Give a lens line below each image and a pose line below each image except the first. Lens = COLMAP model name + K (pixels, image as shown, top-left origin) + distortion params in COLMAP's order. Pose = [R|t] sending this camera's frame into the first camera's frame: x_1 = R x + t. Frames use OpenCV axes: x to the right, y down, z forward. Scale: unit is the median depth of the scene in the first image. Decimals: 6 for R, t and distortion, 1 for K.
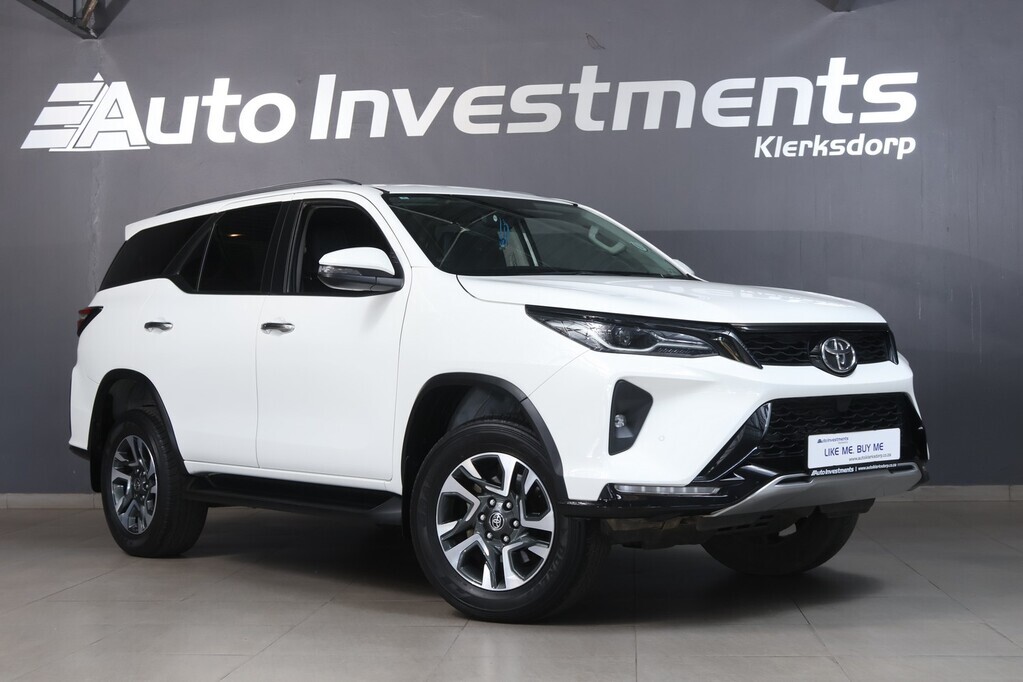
lens RADIAL K [[1594.8, 0, 511.5], [0, 1594.8, 341.0], [0, 0, 1]] dist [-0.018078, 0.080031]
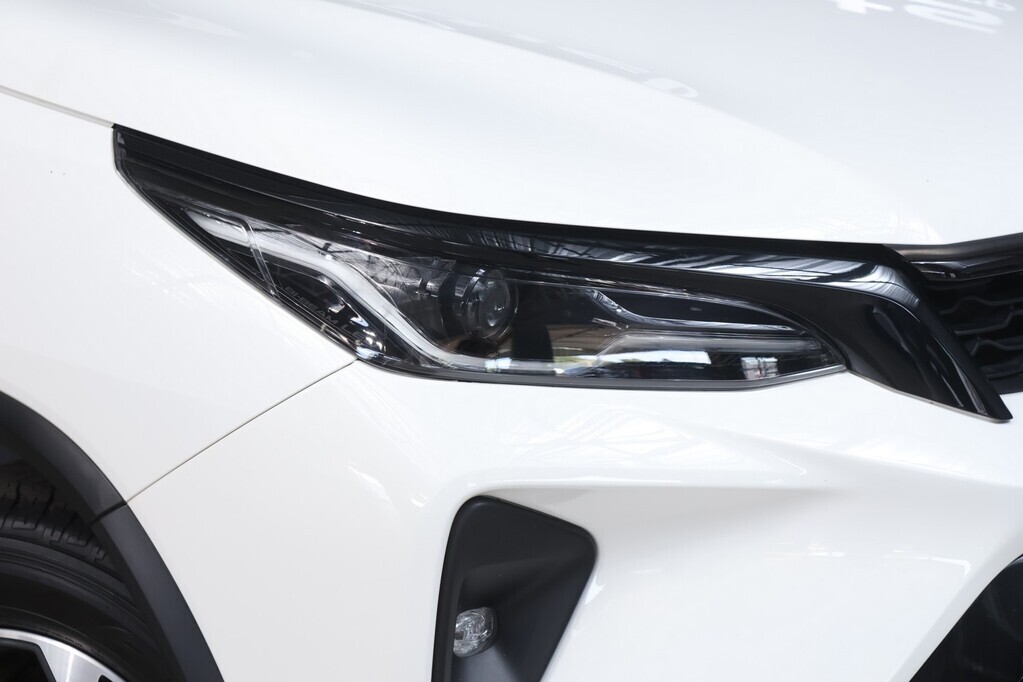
lens RADIAL K [[2640.5, 0, 511.5], [0, 2640.5, 341.0], [0, 0, 1]] dist [-0.075894, -0.115833]
pose [[0.995964, -0.018001, 0.087928, 0.034784], [-0.006530, 0.962549, 0.271030, -0.105953], [-0.089514, -0.270510, 0.958547, 0.555490]]
